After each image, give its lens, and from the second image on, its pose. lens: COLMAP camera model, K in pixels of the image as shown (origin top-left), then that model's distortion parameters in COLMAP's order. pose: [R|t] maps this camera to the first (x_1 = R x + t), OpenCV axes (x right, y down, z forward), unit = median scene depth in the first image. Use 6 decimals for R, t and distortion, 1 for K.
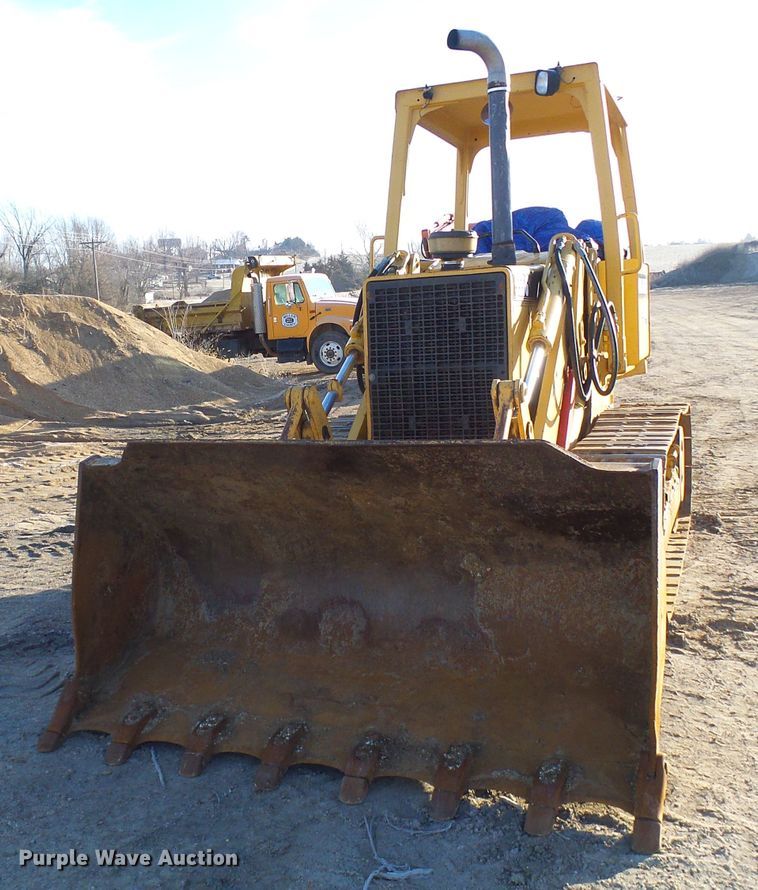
lens RADIAL K [[1079.6, 0, 354.1], [0, 1079.6, 419.5], [0, 0, 1]] dist [0.000103, 0.000000]
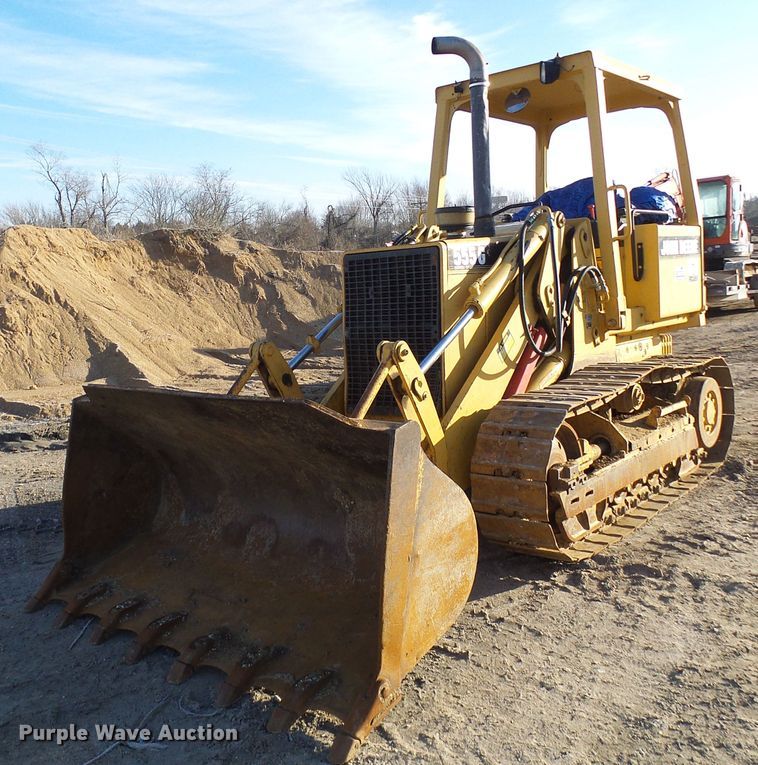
lens RADIAL K [[897.3, 0, 361.8], [0, 897.3, 341.0], [0, 0, 1]] dist [0.013488, 0.000000]
pose [[0.943220, 0.019313, -0.331607, 0.367962], [-0.020808, 0.999783, -0.000958, -0.030305], [0.331516, 0.007804, 0.943417, 0.058797]]
